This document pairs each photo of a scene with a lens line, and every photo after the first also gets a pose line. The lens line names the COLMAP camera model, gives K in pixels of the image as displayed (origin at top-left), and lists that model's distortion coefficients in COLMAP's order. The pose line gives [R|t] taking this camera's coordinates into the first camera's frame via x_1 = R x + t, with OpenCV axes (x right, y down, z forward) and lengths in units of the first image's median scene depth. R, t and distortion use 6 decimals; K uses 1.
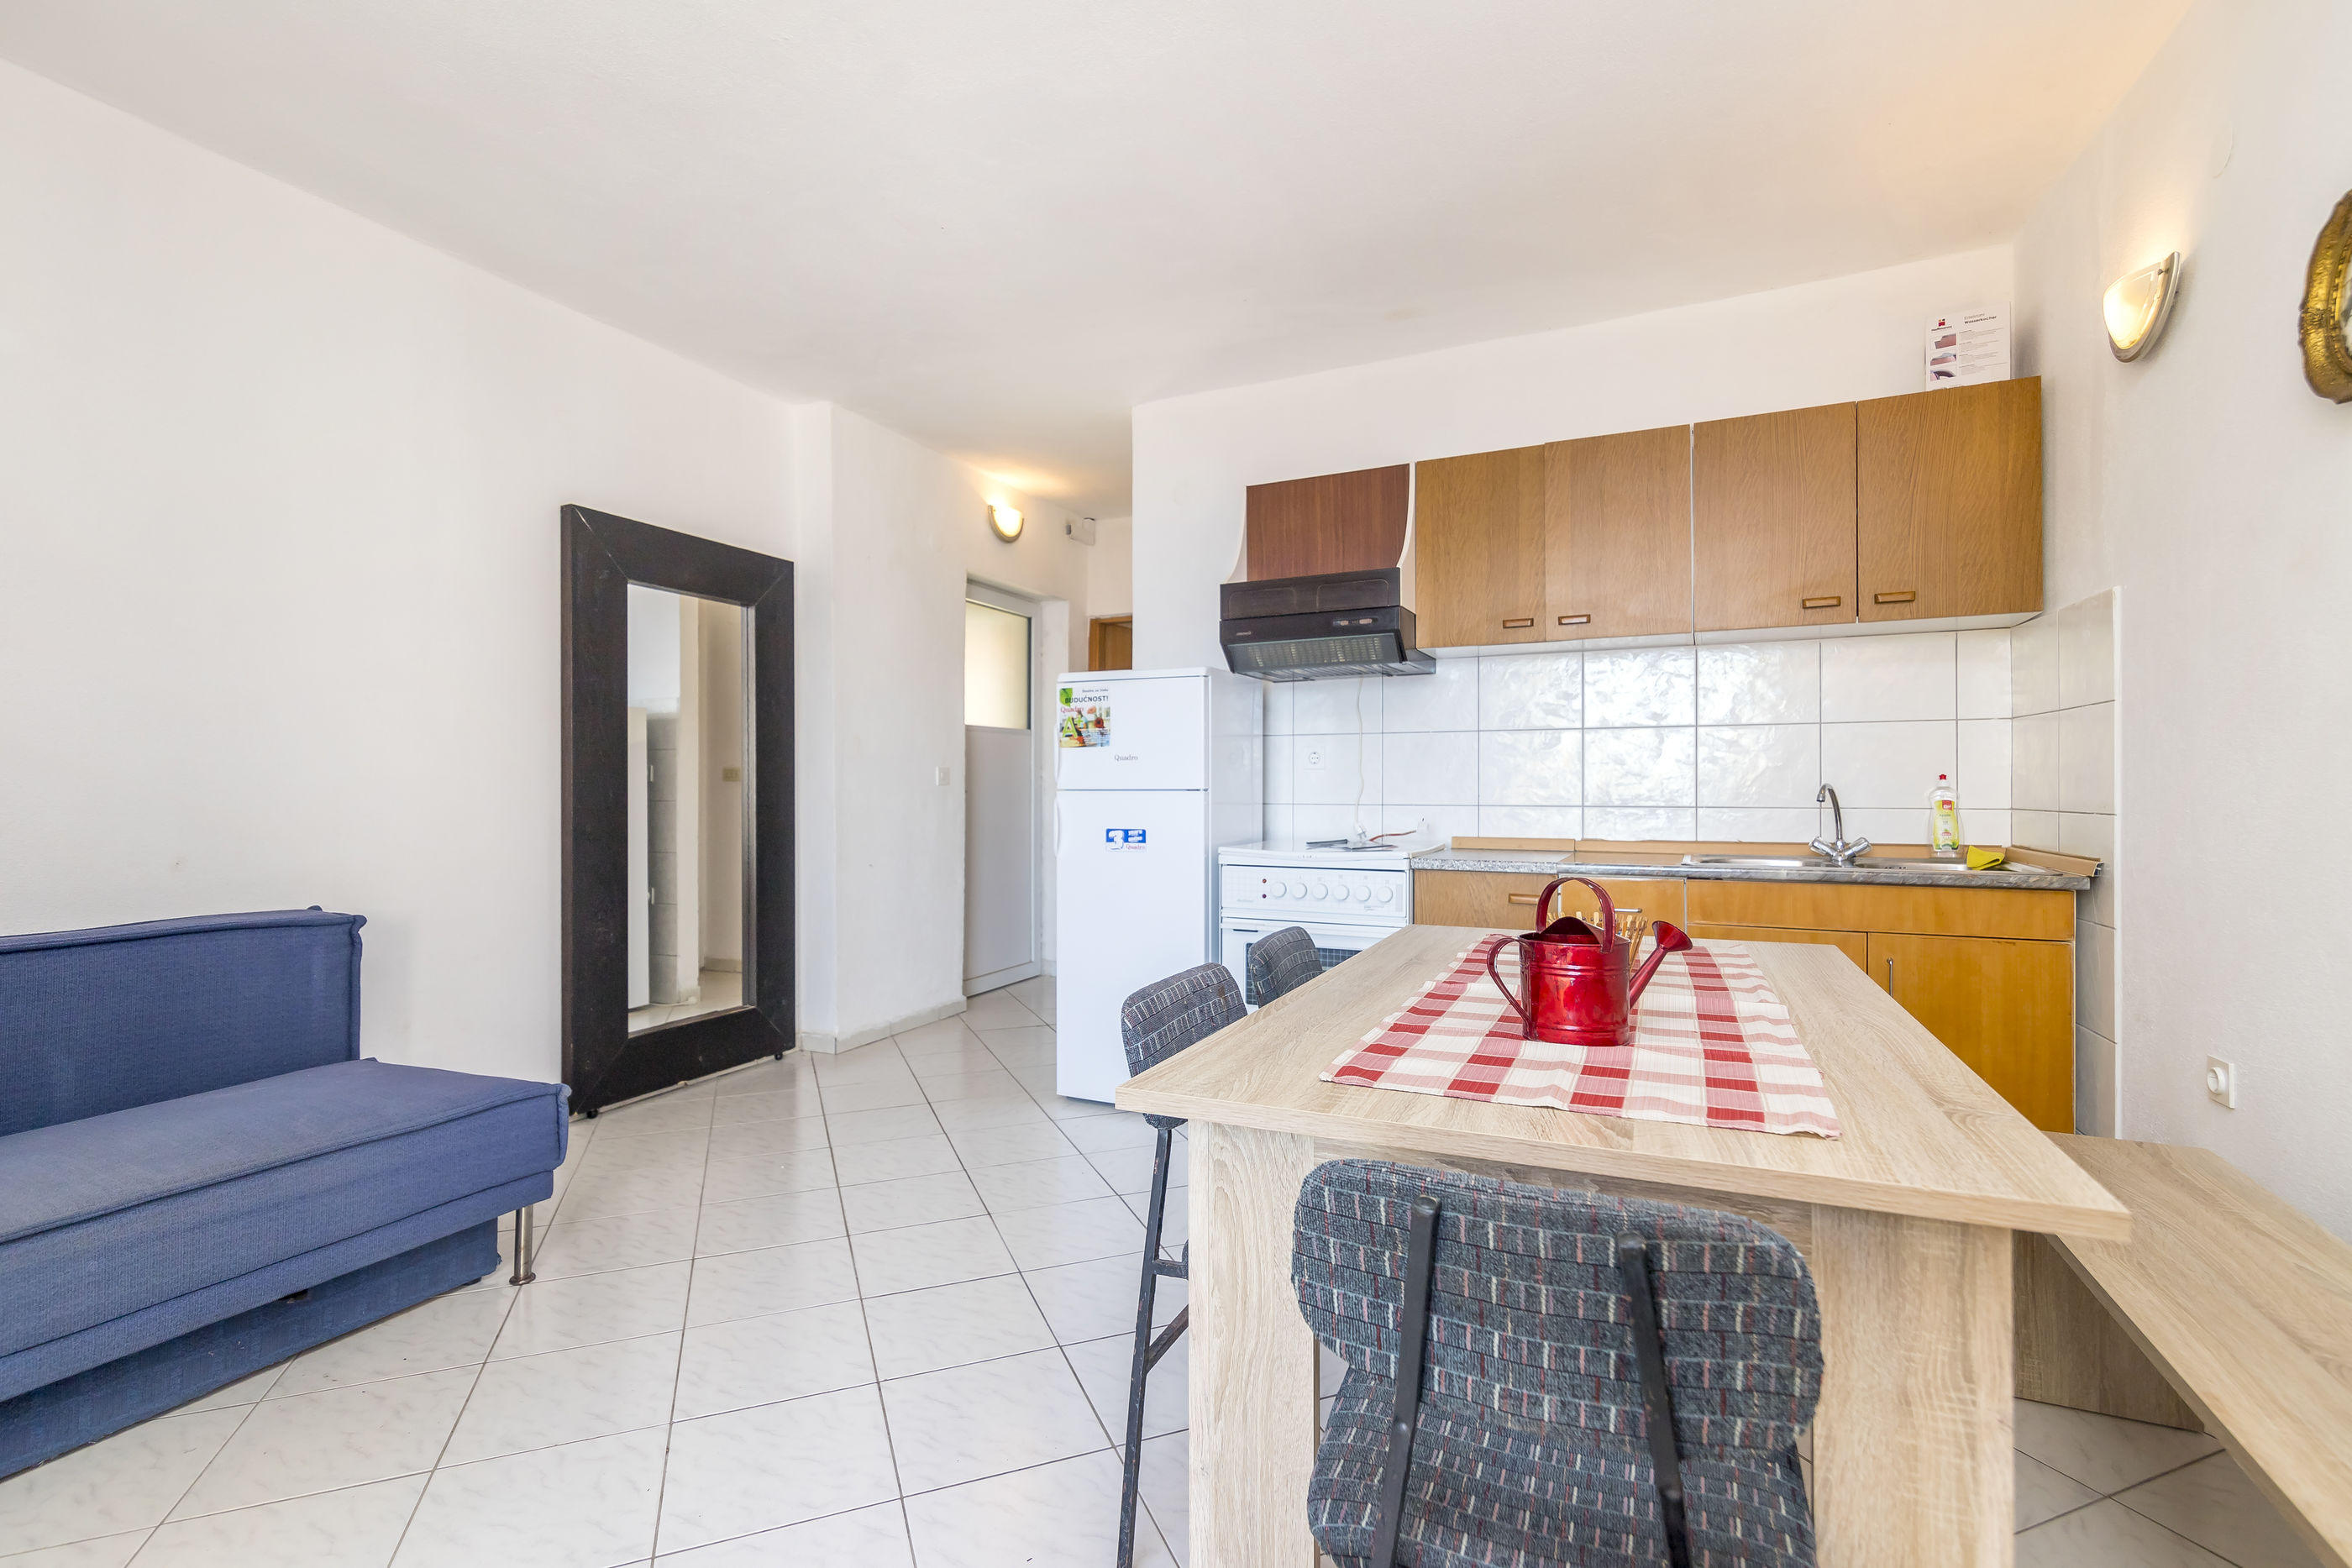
lens RADIAL K [[1071.6, 0, 1176.0], [0, 1071.6, 784.0], [0, 0, 1]] dist [0.002817, -0.000487]
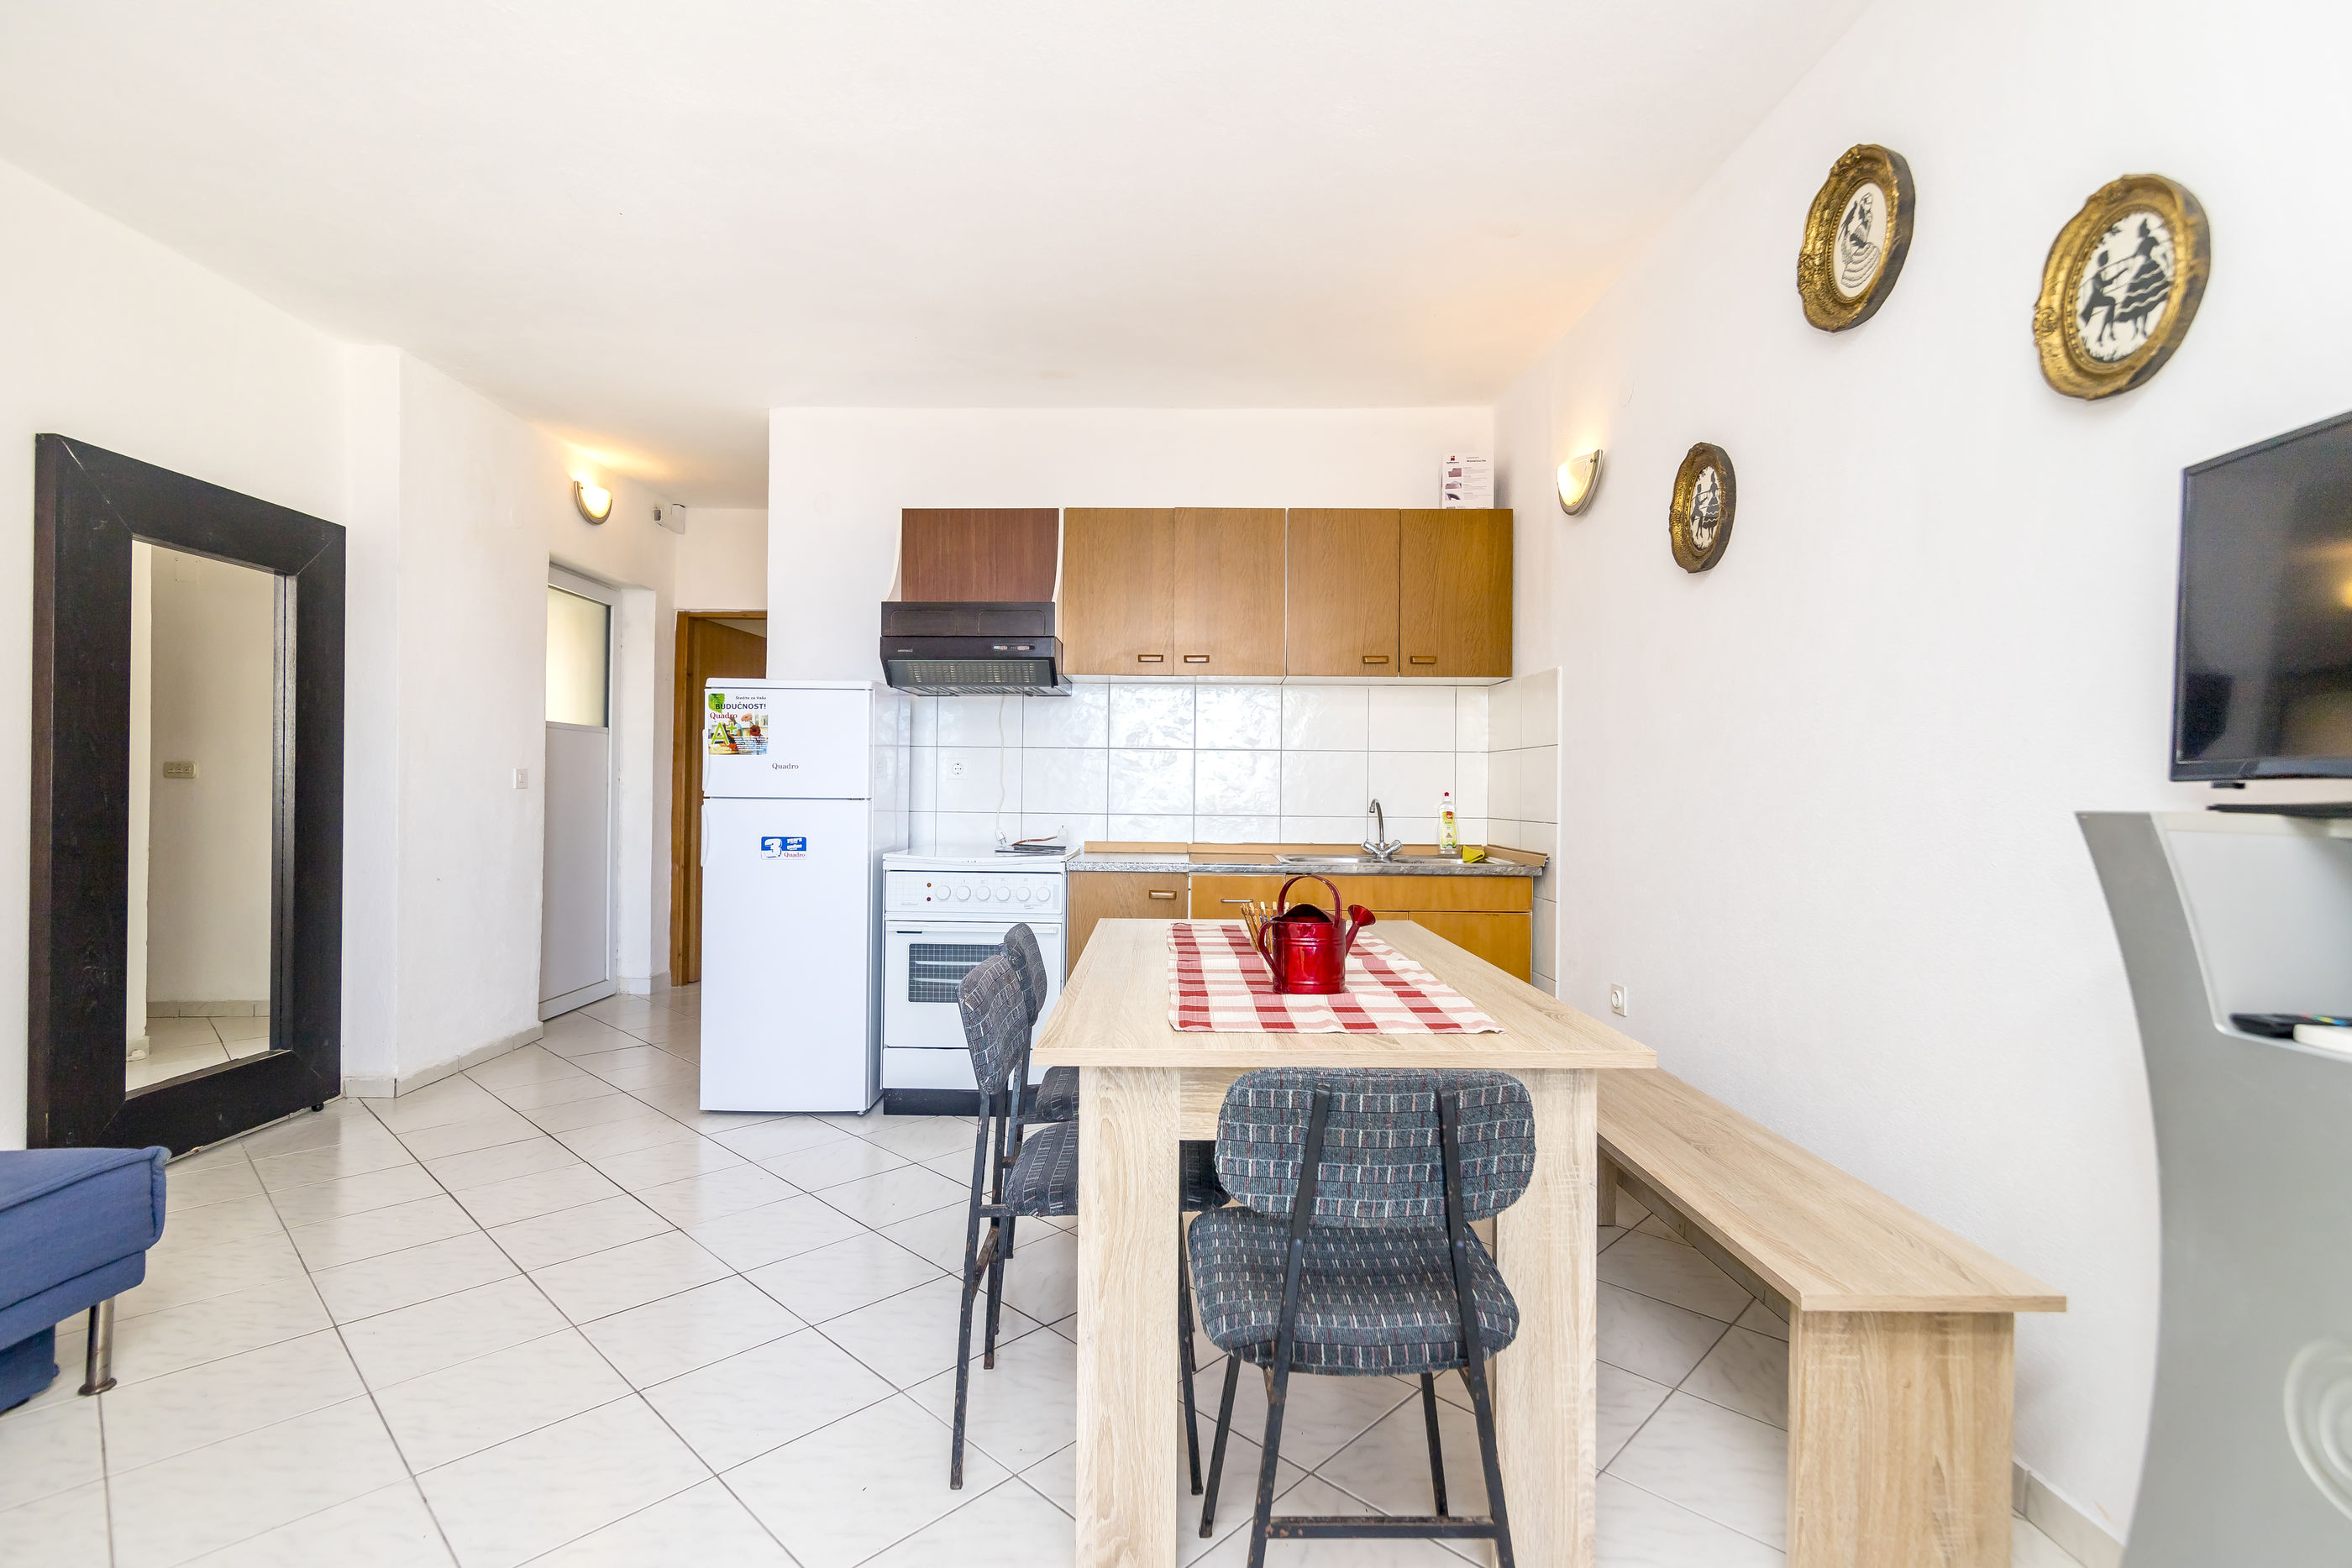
lens RADIAL K [[1071.6, 0, 1176.0], [0, 1071.6, 784.0], [0, 0, 1]] dist [0.002817, -0.000487]
pose [[0.909106, 0.013119, 0.416359, -0.149992], [-0.012445, 0.999913, -0.004333, -0.009198], [-0.416380, -0.001243, 0.909190, -0.077312]]
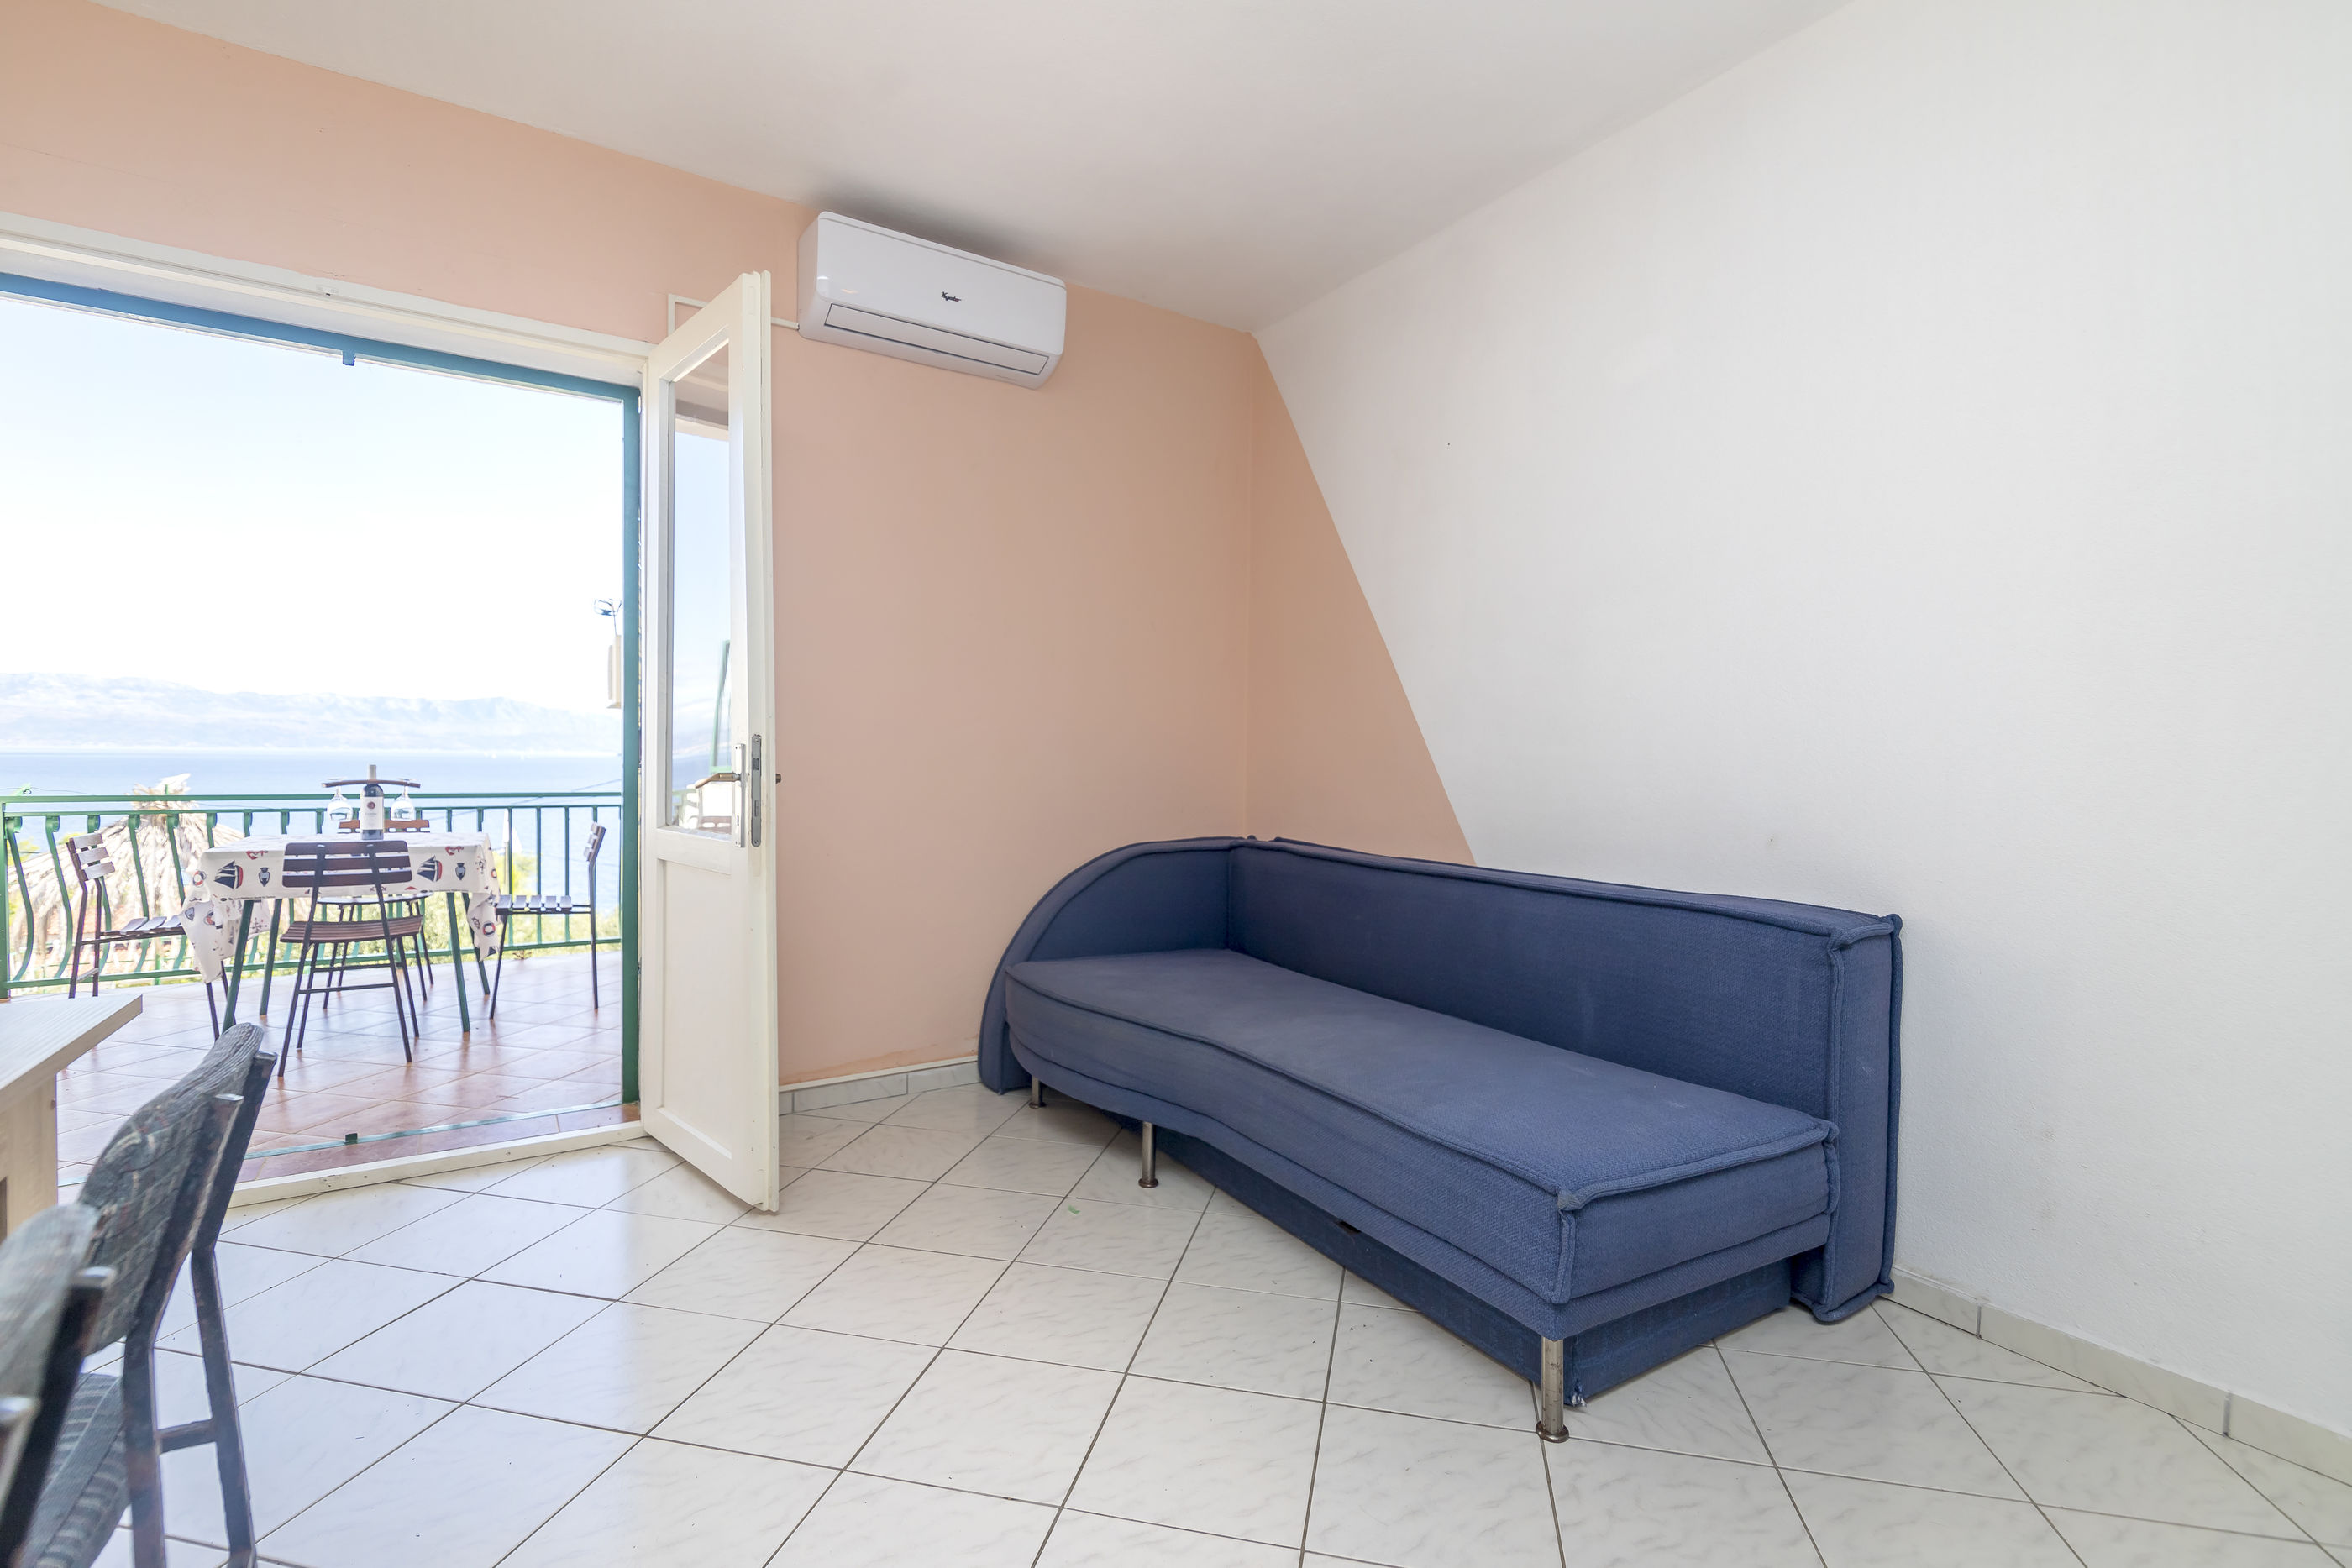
lens RADIAL K [[1071.6, 0, 1176.0], [0, 1071.6, 784.0], [0, 0, 1]] dist [0.002817, -0.000487]
pose [[-0.570619, 0.016790, -0.821043, 0.109344], [-0.004999, 0.999701, 0.023918, 0.007411], [0.821200, 0.017752, -0.570364, 1.073126]]
